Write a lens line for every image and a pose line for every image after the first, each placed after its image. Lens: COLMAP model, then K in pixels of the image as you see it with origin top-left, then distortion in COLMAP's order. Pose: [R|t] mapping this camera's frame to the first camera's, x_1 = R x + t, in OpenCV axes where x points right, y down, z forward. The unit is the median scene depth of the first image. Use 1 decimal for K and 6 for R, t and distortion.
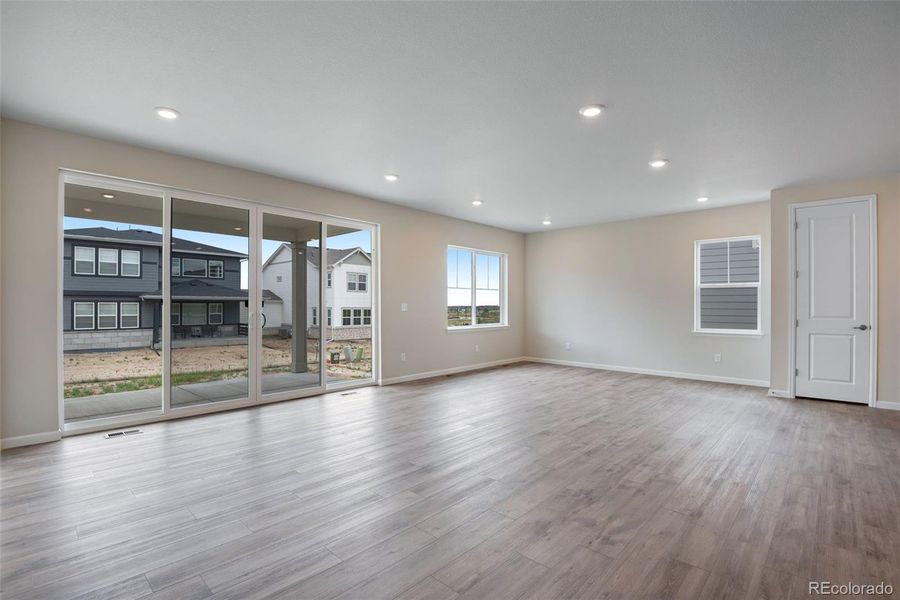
lens RADIAL K [[414.6, 0, 443.3], [0, 414.6, 307.1], [0, 0, 1]] dist [-0.019679, -0.004038]
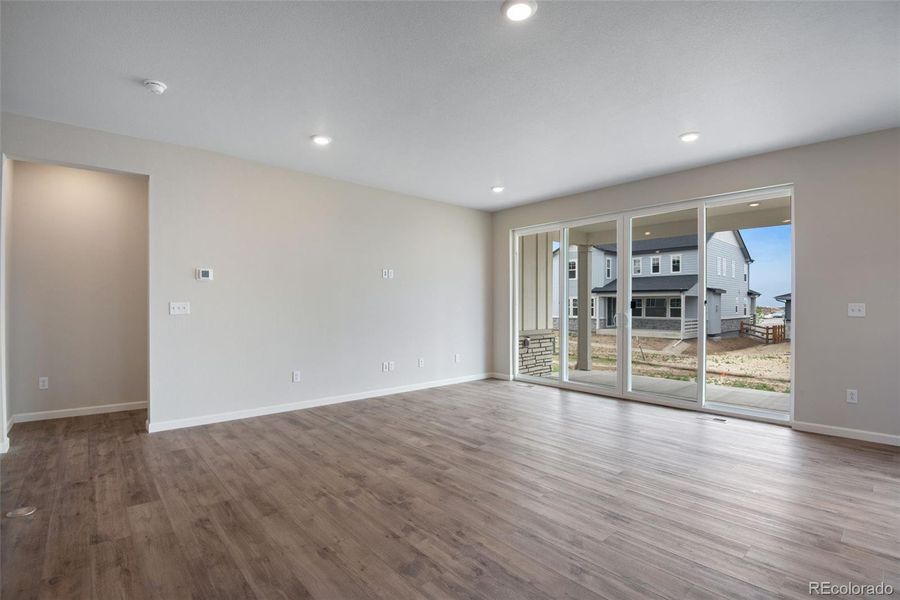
lens RADIAL K [[419.8, 0, 438.1], [0, 419.8, 310.2], [0, 0, 1]] dist [-0.021882, -0.009230]
pose [[-0.098111, 0.009269, -0.995132, 0.150650], [-0.006050, 0.999933, 0.009910, -0.000297], [0.995157, 0.006993, -0.098049, 0.137135]]
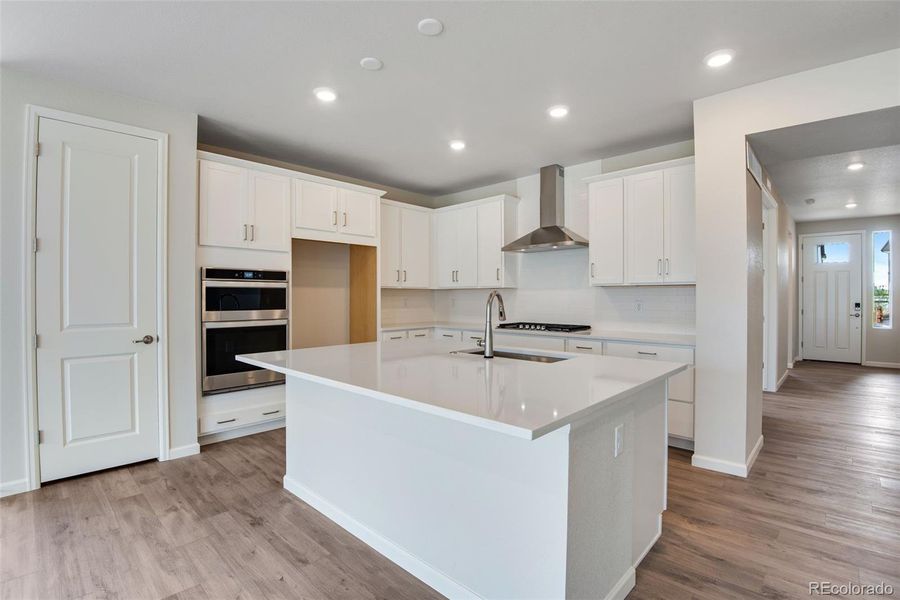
lens RADIAL K [[441.4, 0, 442.0], [0, 441.4, 293.3], [0, 0, 1]] dist [-0.016700, -0.002002]
pose [[0.003273, 0.001450, 0.999994, 0.076131], [0.001766, 0.999997, -0.001456, -0.004356], [-0.999993, 0.001771, 0.003271, 0.115368]]
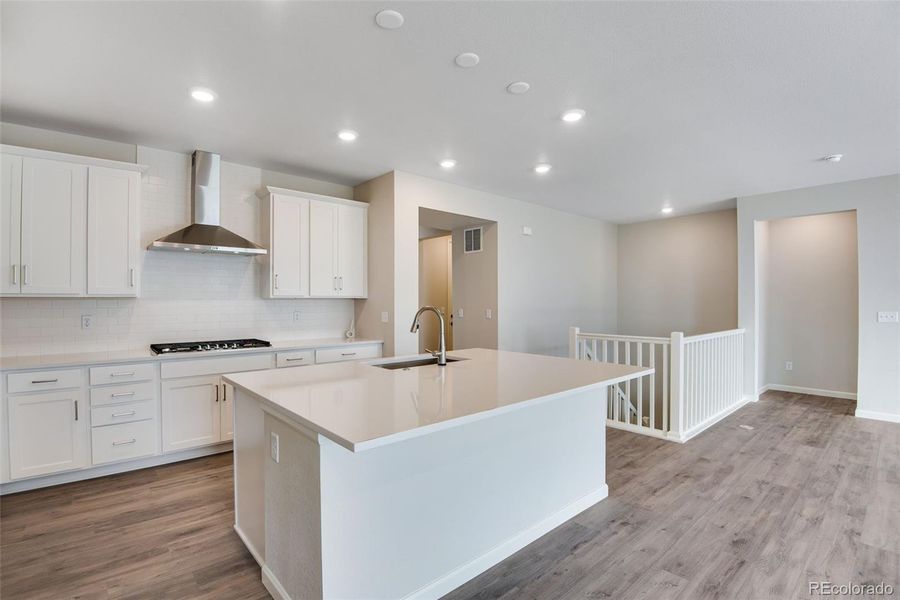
lens RADIAL K [[419.8, 0, 443.6], [0, 419.8, 301.2], [0, 0, 1]] dist [-0.021882, -0.009230]
pose [[-0.995648, -0.000219, 0.093198, 0.183236], [-0.000437, 0.999997, -0.002314, -0.005792], [-0.093197, -0.002345, -0.995645, 0.227345]]
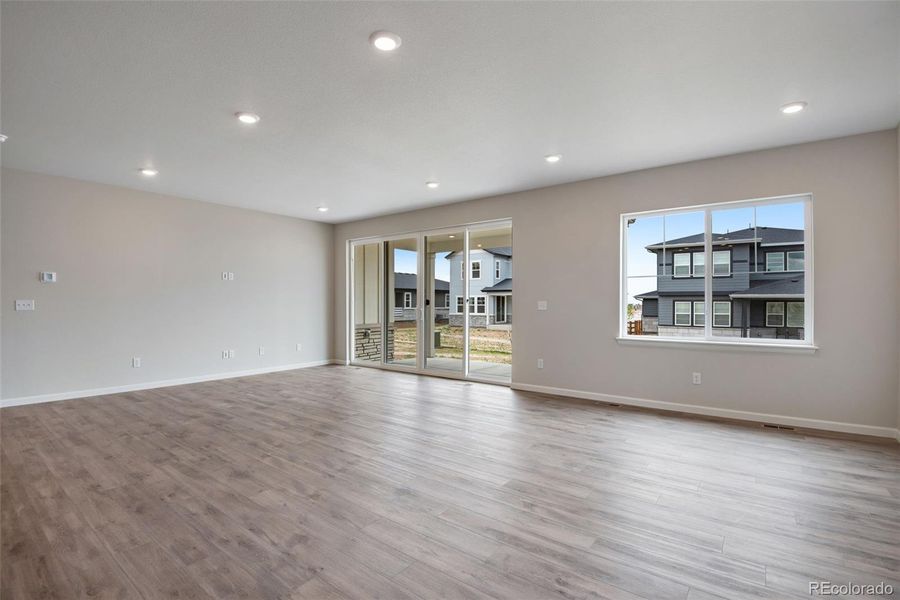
lens RADIAL K [[419.8, 0, 439.4], [0, 419.8, 304.9], [0, 0, 1]] dist [-0.021882, -0.009230]
pose [[0.099220, 0.001694, -0.995064, 0.215456], [-0.005655, 0.999983, 0.001139, -0.000271], [0.995049, 0.005514, 0.099228, 0.202891]]
